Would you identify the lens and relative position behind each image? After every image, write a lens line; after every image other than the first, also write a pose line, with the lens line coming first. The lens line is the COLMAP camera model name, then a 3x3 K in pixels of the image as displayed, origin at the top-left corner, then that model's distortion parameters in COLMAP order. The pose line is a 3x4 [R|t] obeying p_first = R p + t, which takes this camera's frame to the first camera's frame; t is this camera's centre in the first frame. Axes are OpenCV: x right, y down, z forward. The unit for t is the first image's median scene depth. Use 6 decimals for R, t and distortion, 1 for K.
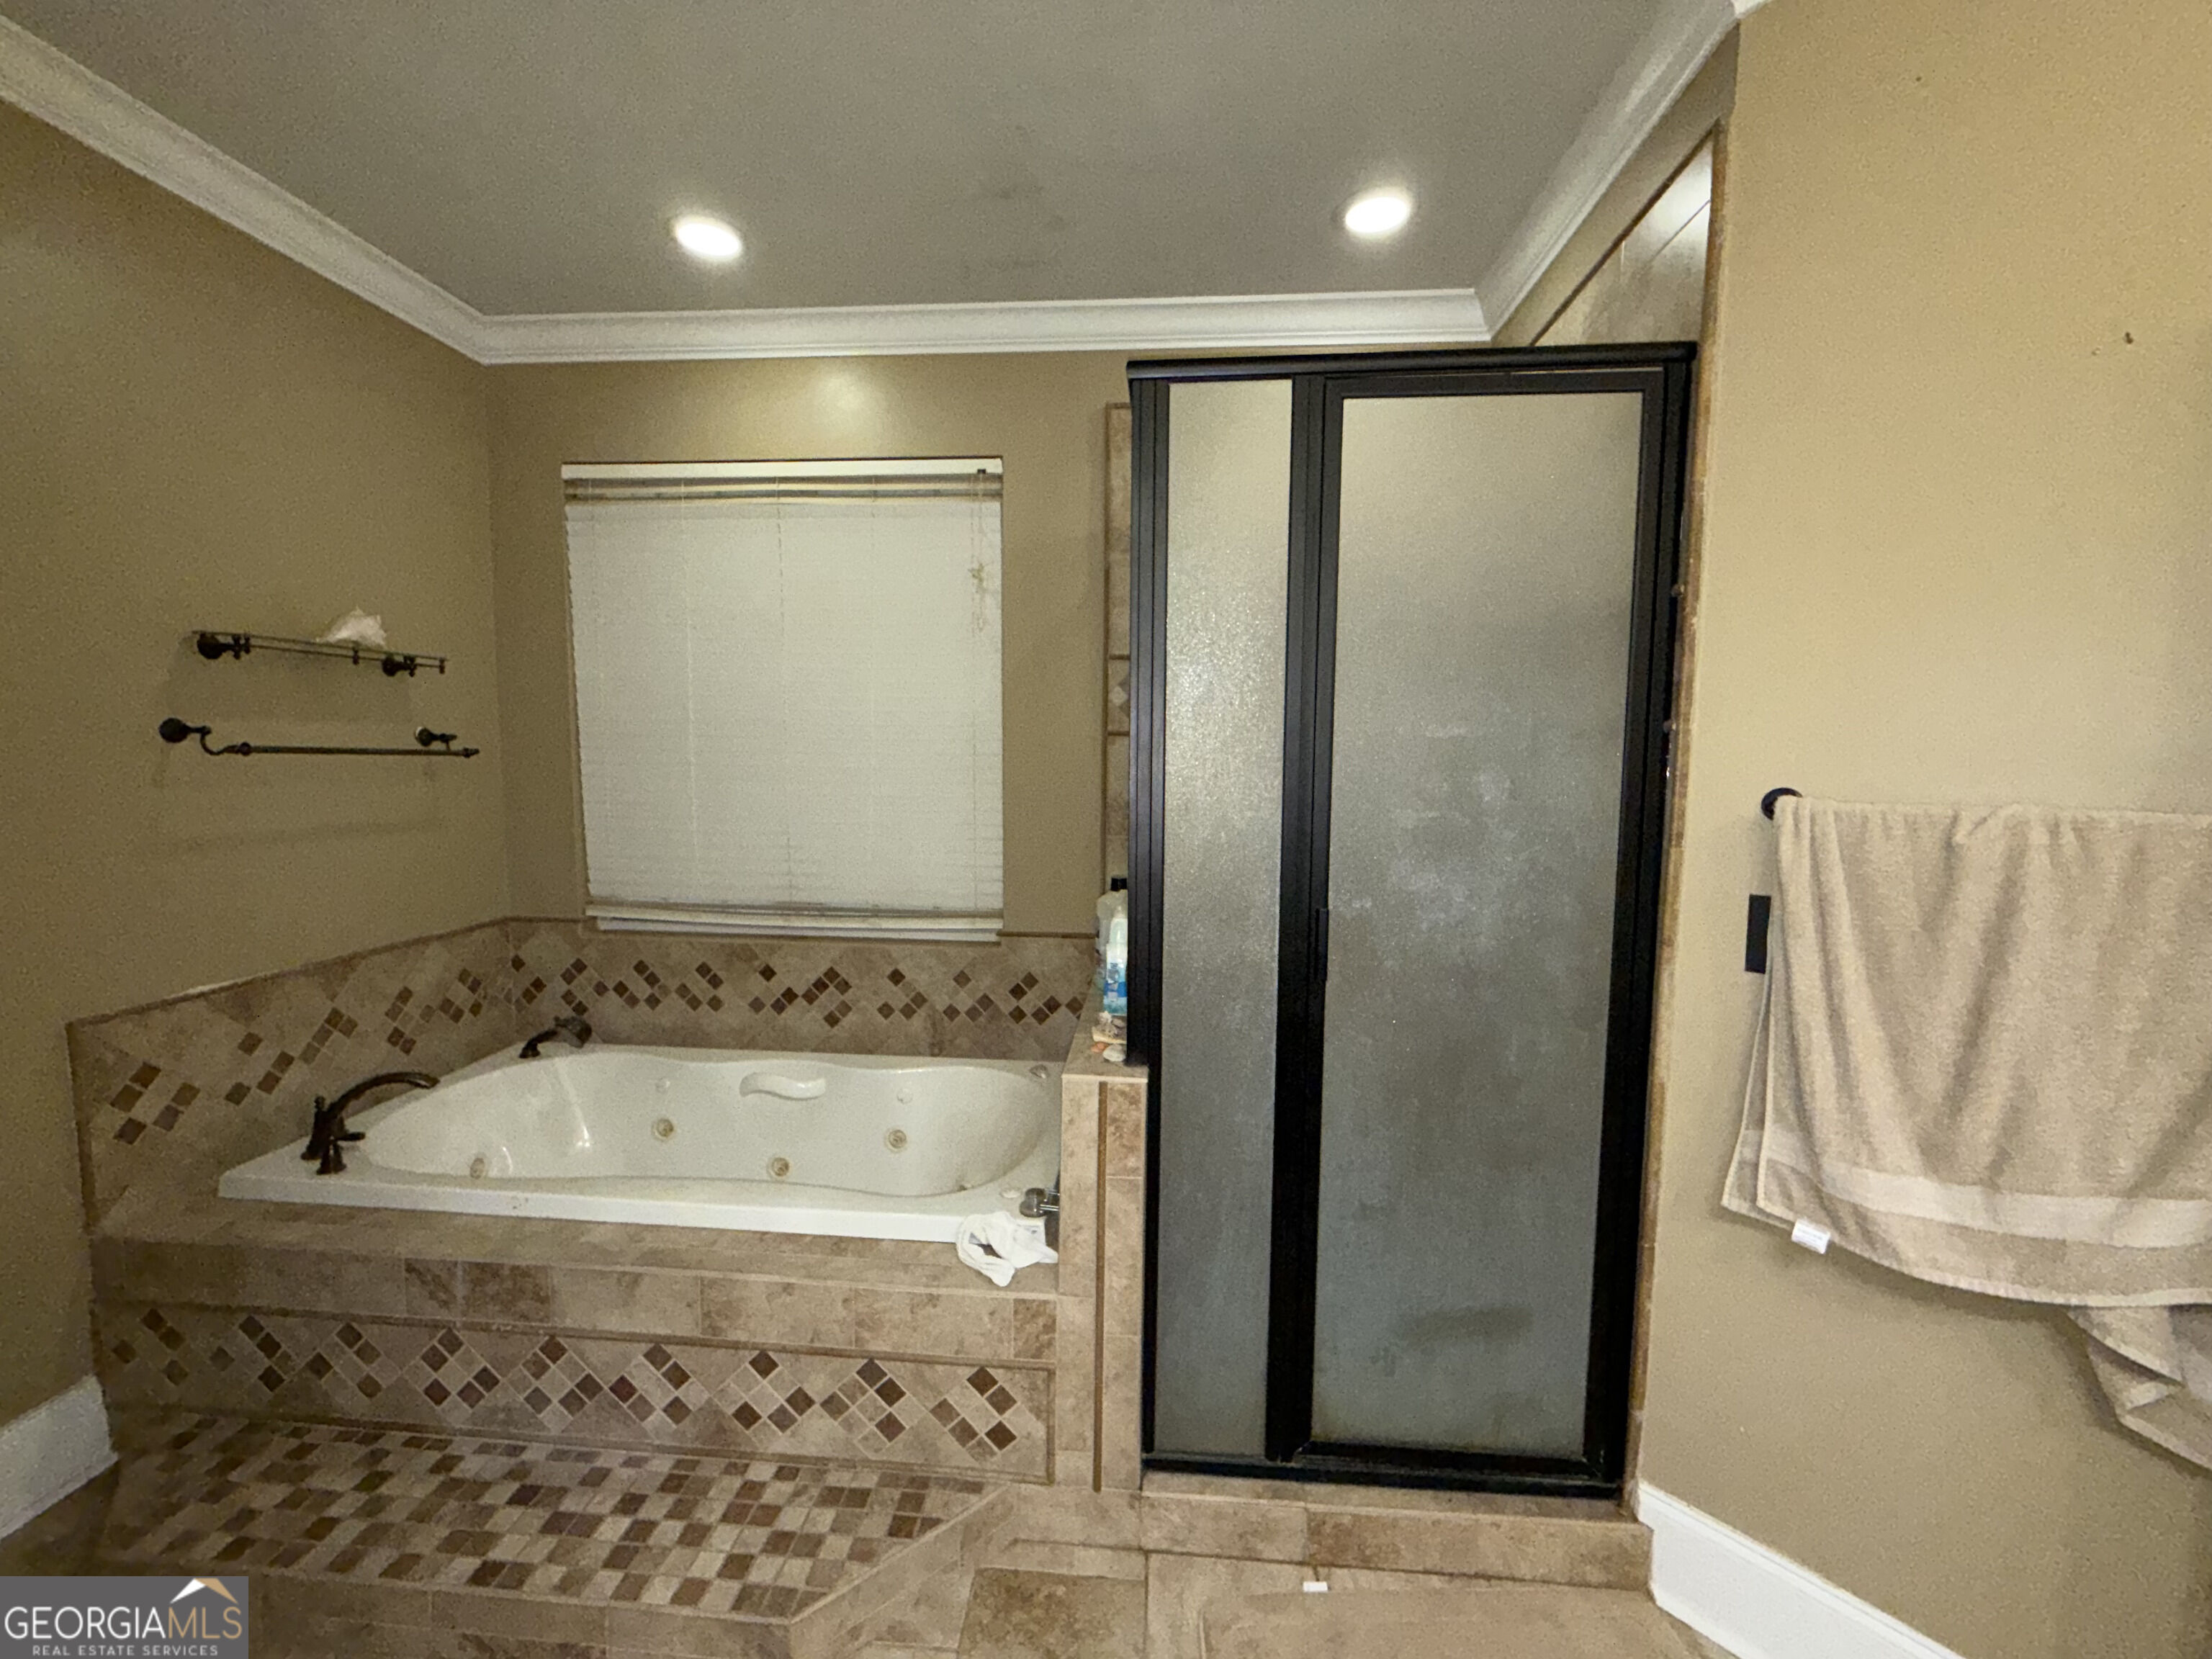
lens RADIAL K [[883.3, 0, 1106.6], [0, 883.3, 830.9], [0, 0, 1]] dist [-0.002343, 0.000127]
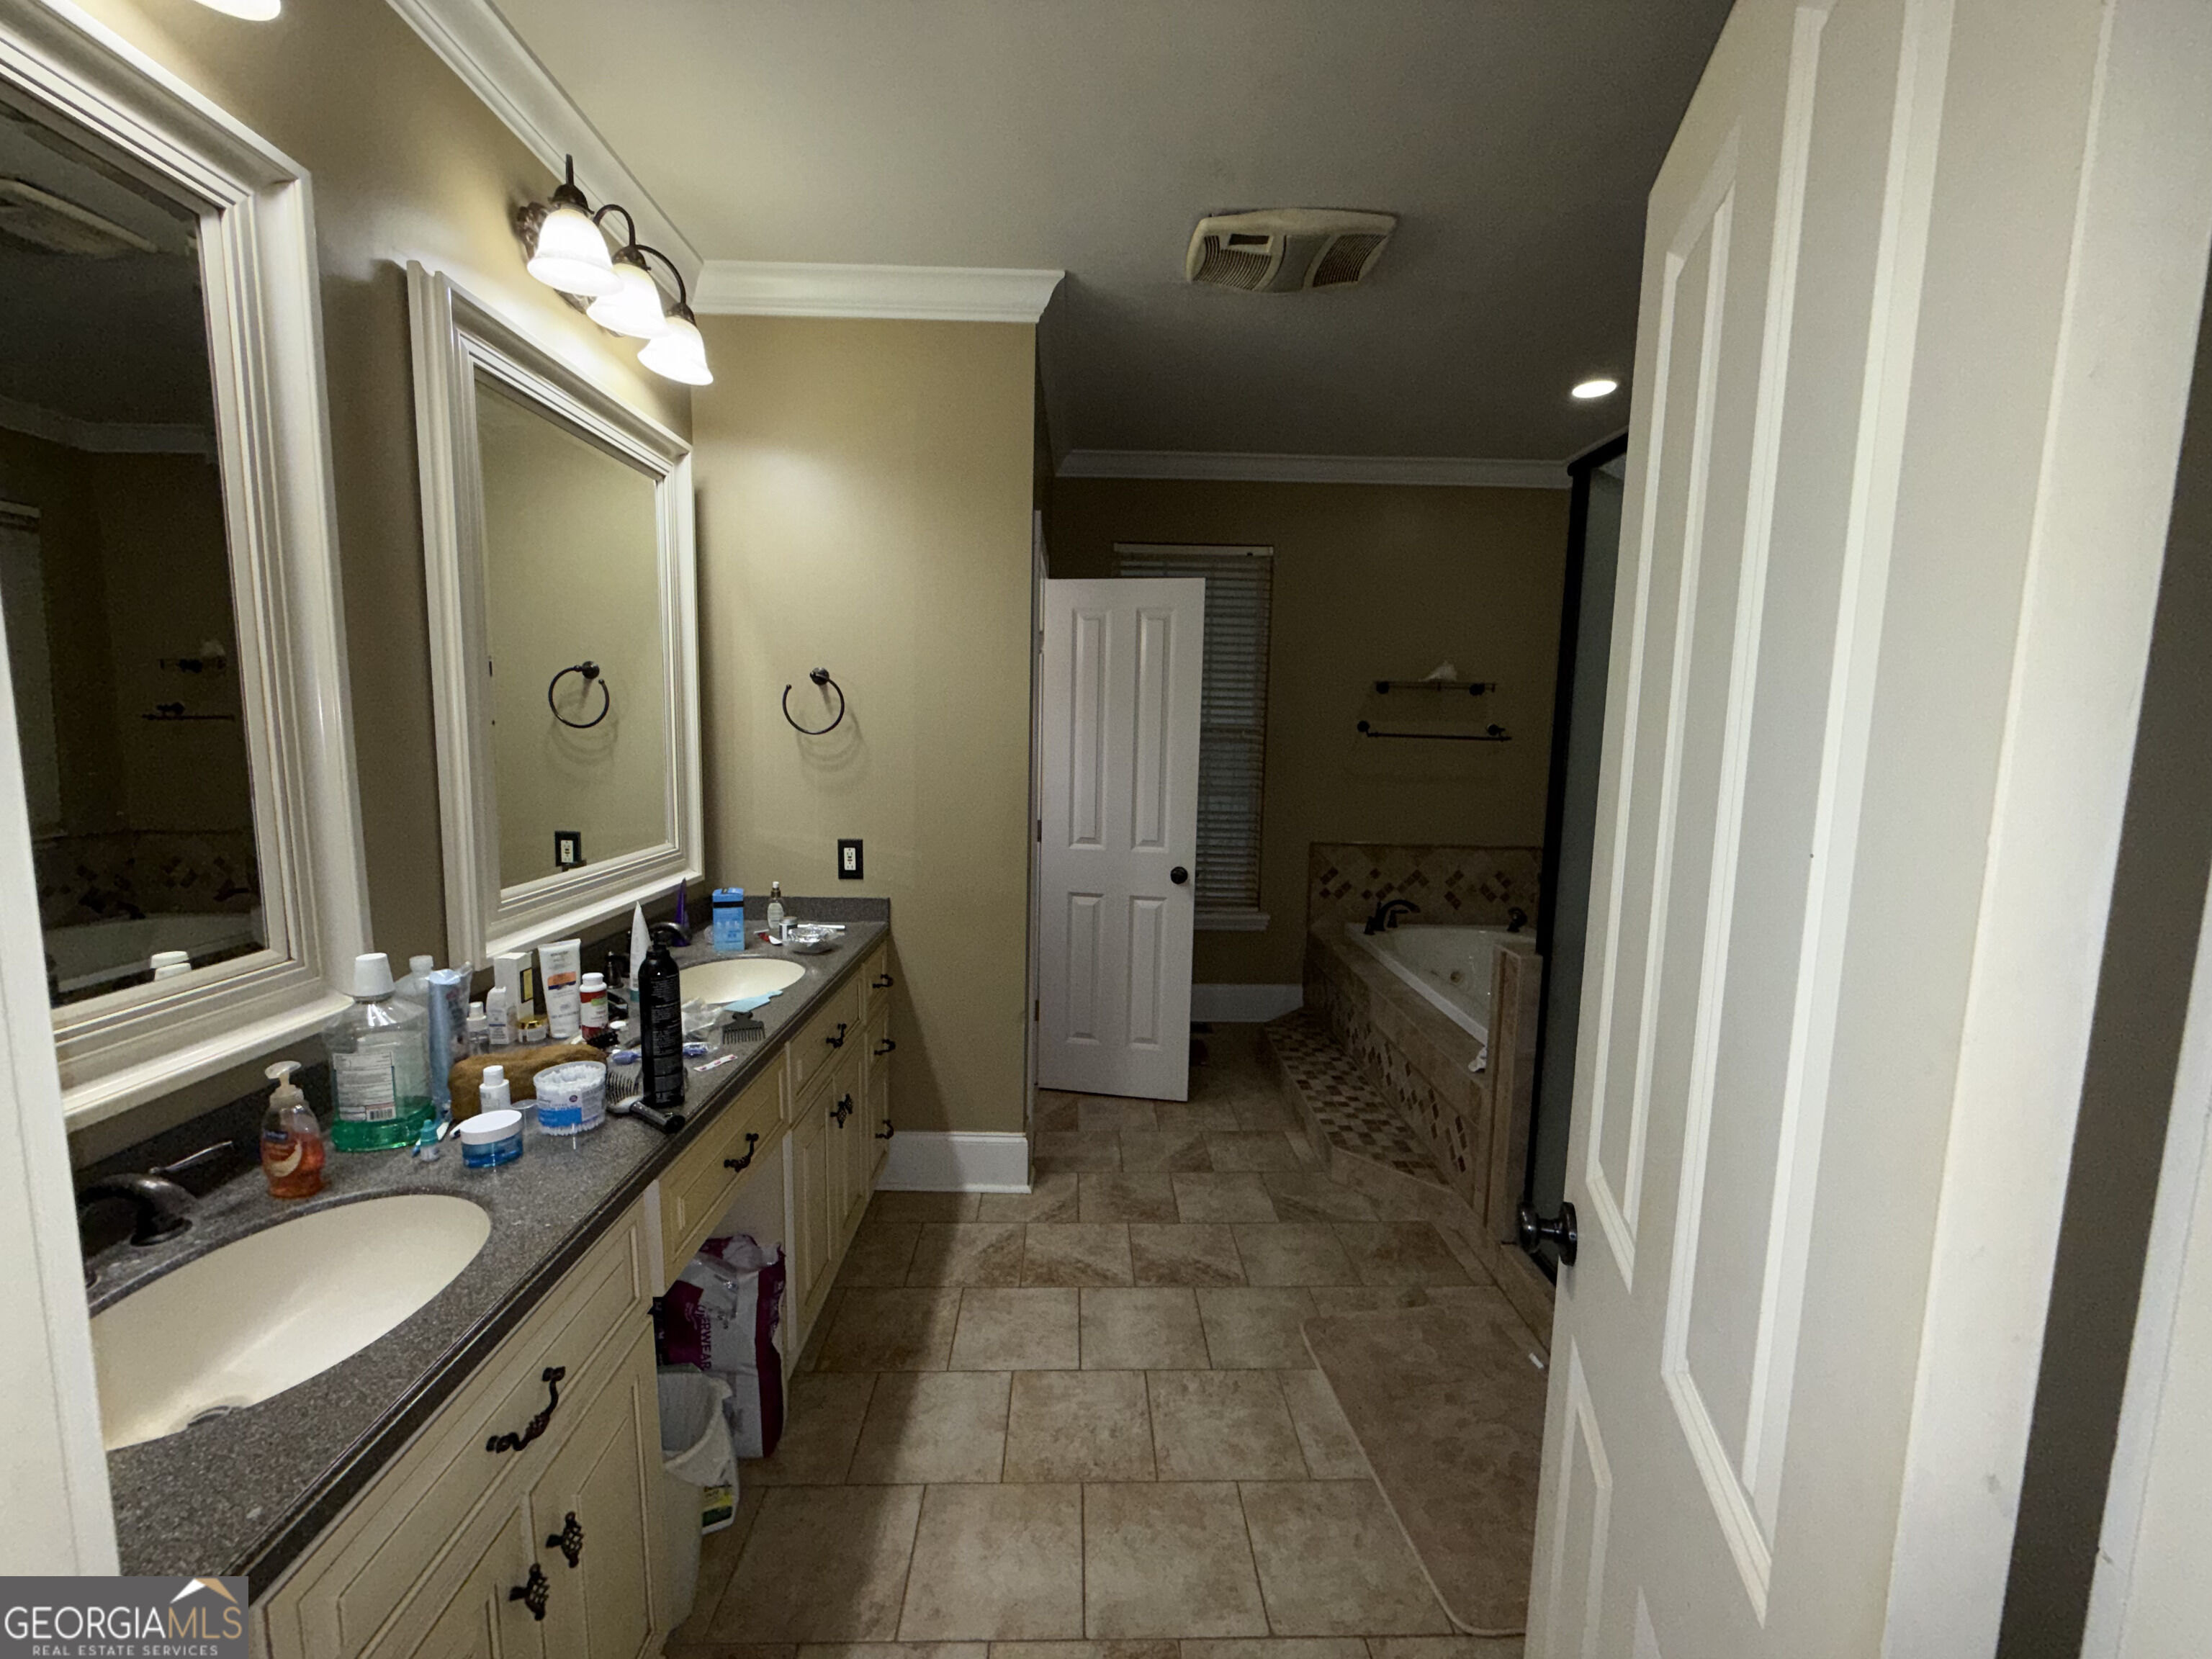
lens RADIAL K [[883.3, 0, 1105.2], [0, 883.3, 829.3], [0, 0, 1]] dist [-0.002343, 0.000127]
pose [[0.113378, 0.109713, -0.987476, 1.201802], [-0.108062, 0.989350, 0.097514, -0.001942], [0.987658, 0.095653, 0.124026, 0.094176]]
